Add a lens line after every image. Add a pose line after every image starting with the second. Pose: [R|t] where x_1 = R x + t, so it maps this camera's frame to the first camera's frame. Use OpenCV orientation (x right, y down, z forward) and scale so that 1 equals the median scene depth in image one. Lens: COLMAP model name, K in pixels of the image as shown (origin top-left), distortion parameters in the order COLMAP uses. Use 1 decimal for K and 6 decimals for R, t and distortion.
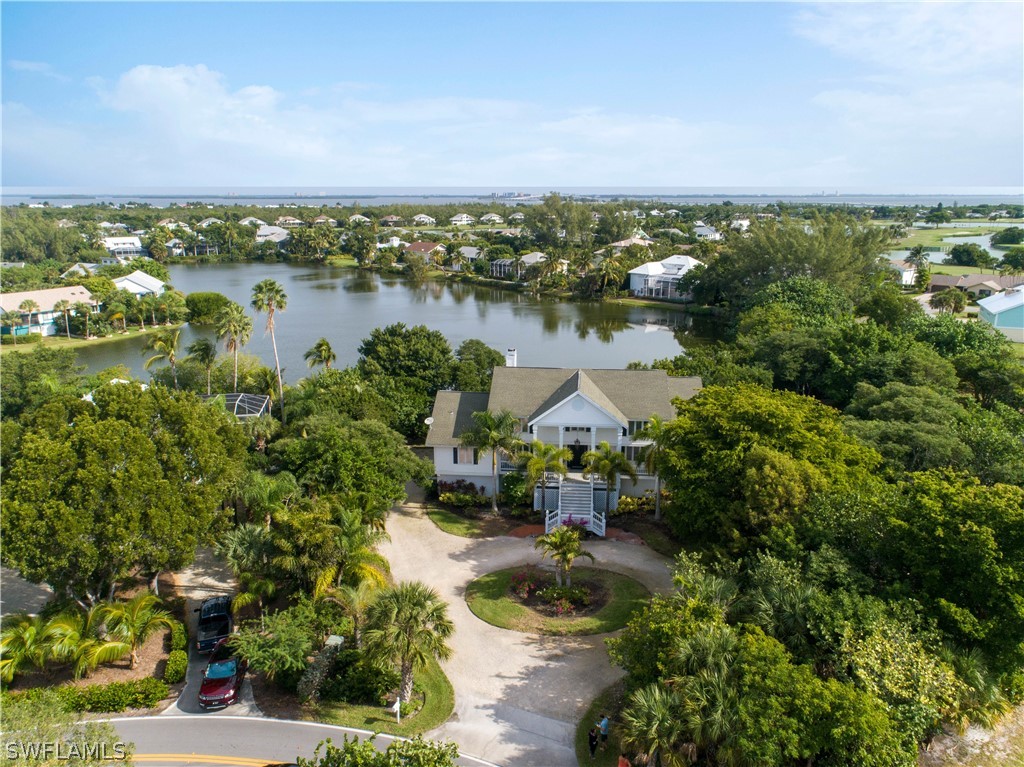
lens RADIAL K [[739.1, 0, 512.0], [0, 739.1, 383.5], [0, 0, 1]] dist [0.008717, 0.000246]
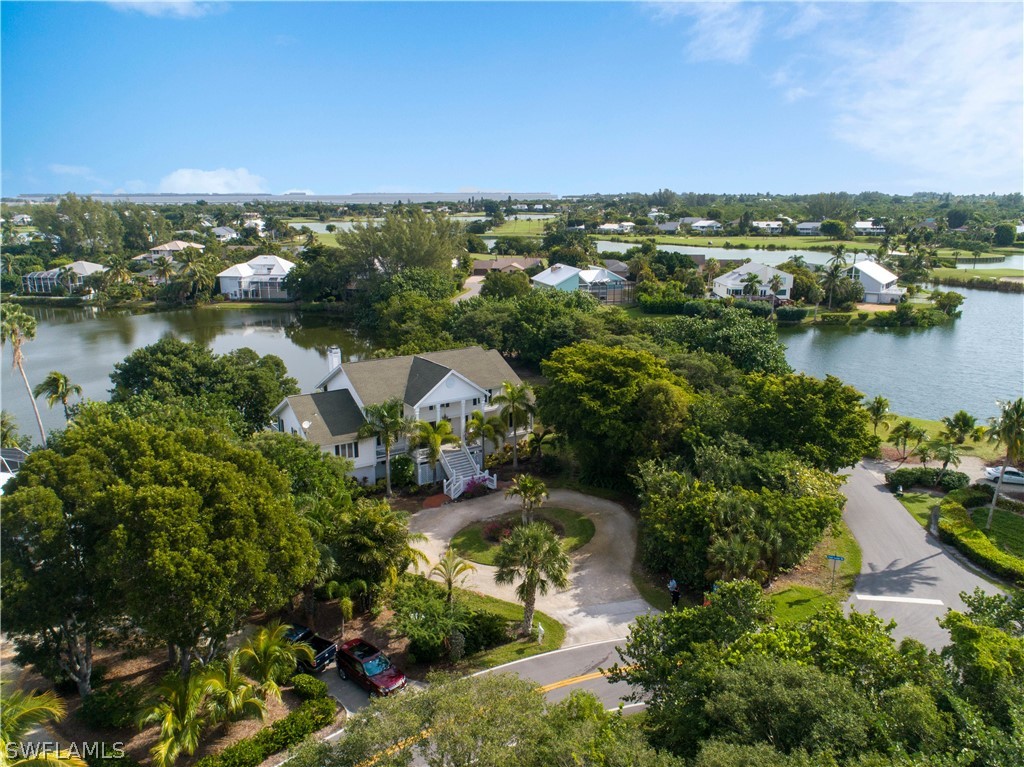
lens RADIAL K [[739.1, 0, 512.0], [0, 739.1, 383.5], [0, 0, 1]] dist [0.008717, 0.000246]
pose [[0.796695, -0.155965, 0.583911, -0.123106], [0.155071, 0.986538, 0.051927, -0.003343], [-0.584149, 0.049177, 0.810155, 0.006891]]
